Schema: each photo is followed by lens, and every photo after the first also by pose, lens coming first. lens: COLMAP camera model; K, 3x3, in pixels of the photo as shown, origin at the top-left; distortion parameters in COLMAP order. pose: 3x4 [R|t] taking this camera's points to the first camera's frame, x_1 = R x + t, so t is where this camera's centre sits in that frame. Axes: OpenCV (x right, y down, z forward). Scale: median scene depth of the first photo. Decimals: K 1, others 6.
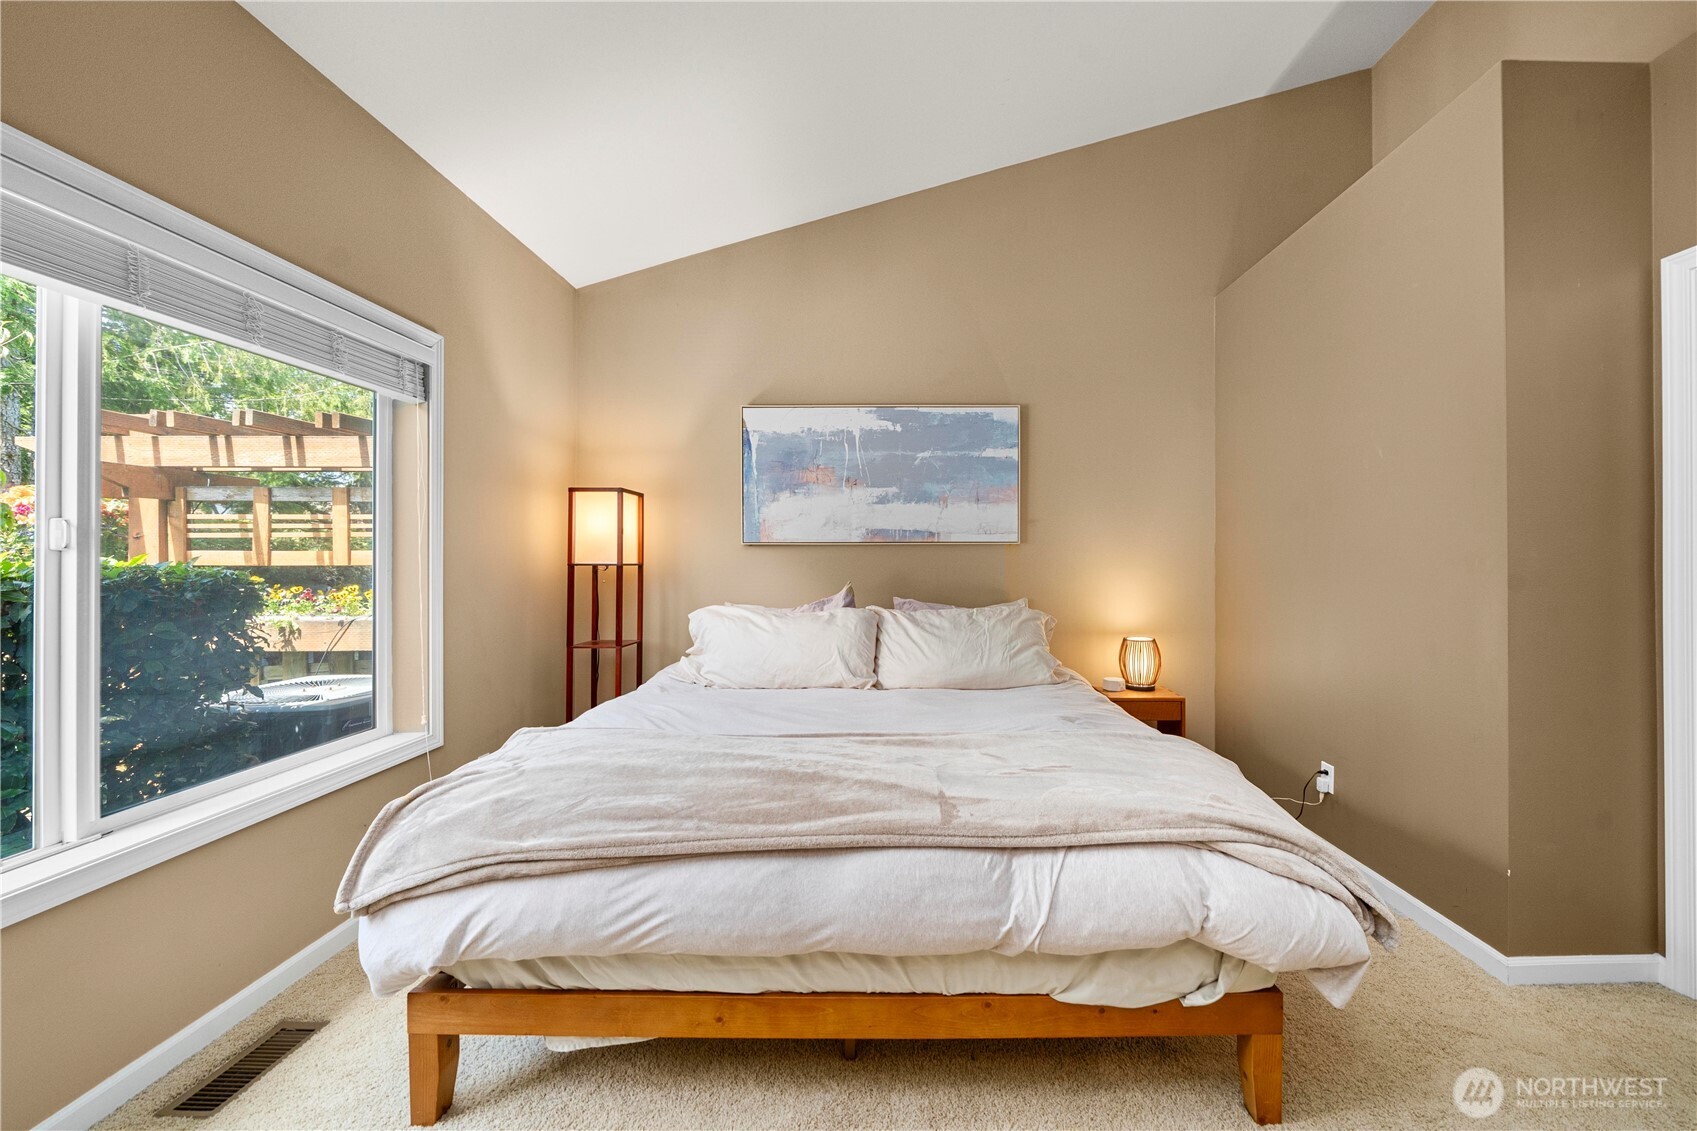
lens RADIAL K [[596.4, 0, 830.2], [0, 596.4, 560.4], [0, 0, 1]] dist [-0.001765, -0.000157]
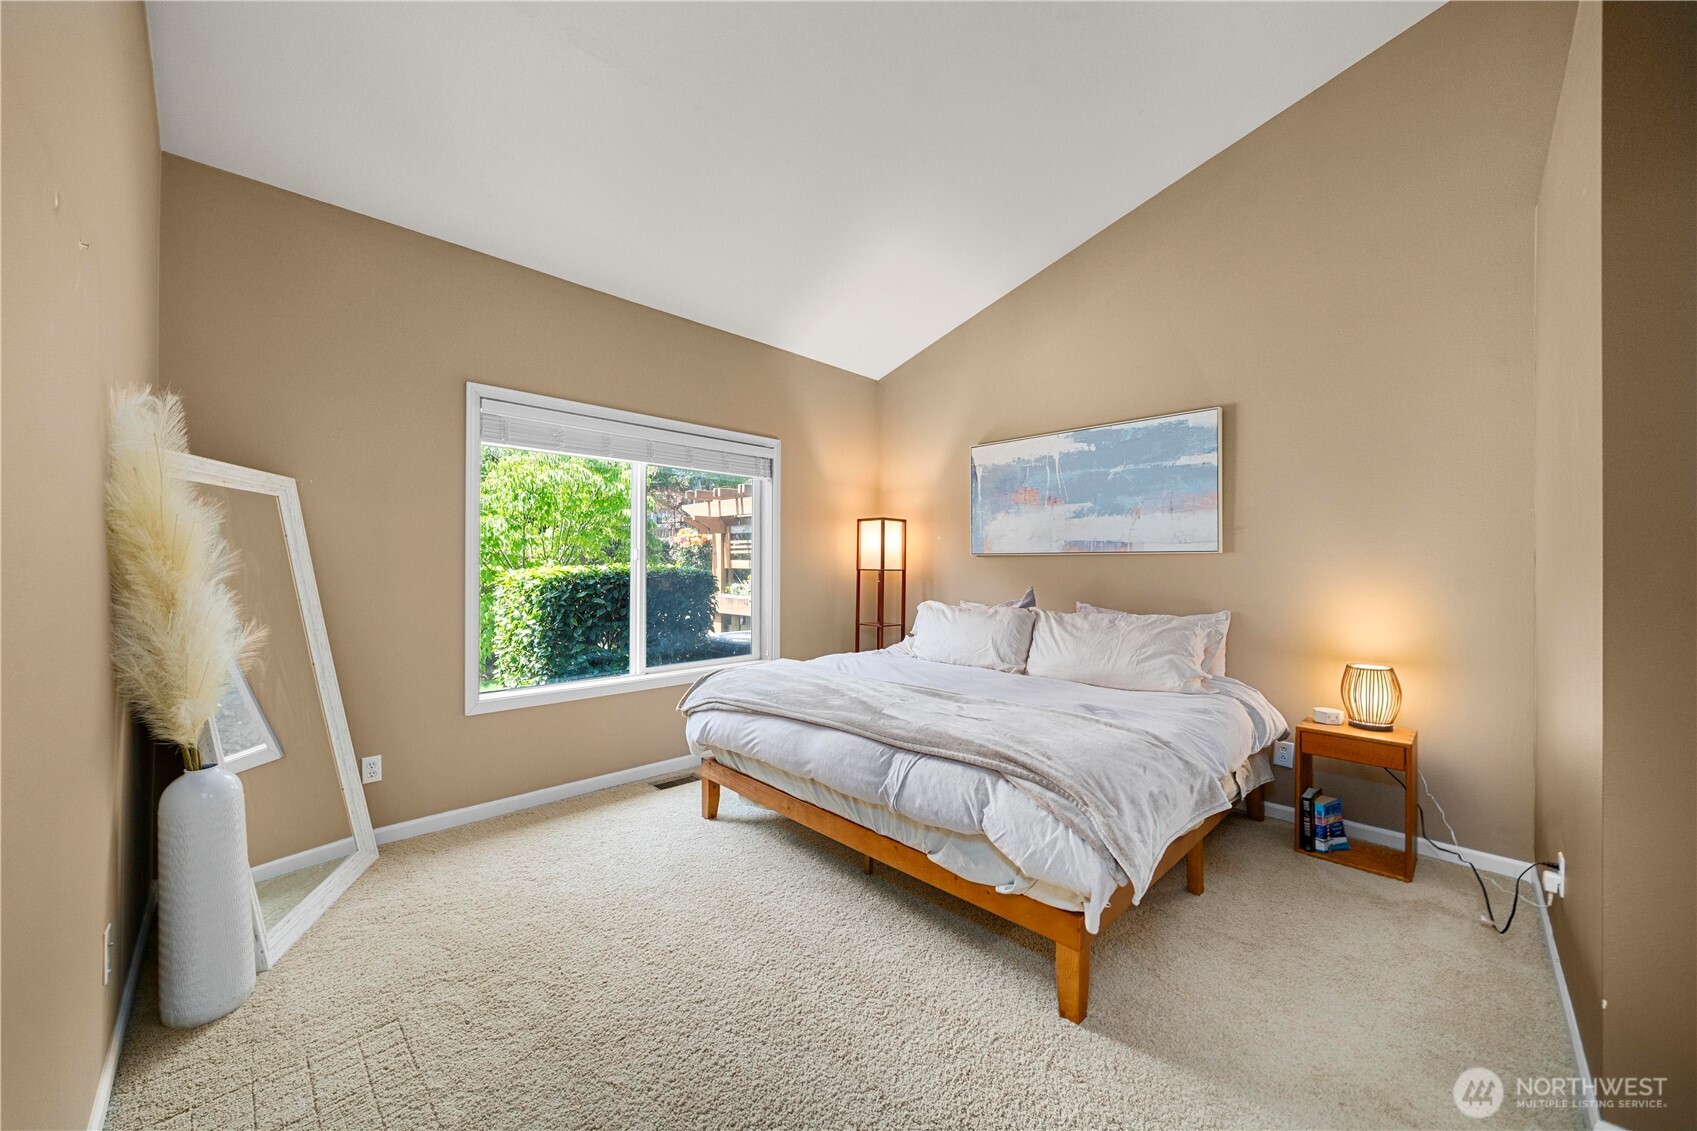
lens RADIAL K [[630.1, 0, 848.5], [0, 630.1, 565.5], [0, 0, 1]] dist [-0.001183, -0.000248]
pose [[0.696882, 0.005643, -0.717164, 0.693548], [-0.008805, 0.999961, -0.000688, -0.001891], [0.717132, 0.006794, 0.696904, -0.134744]]
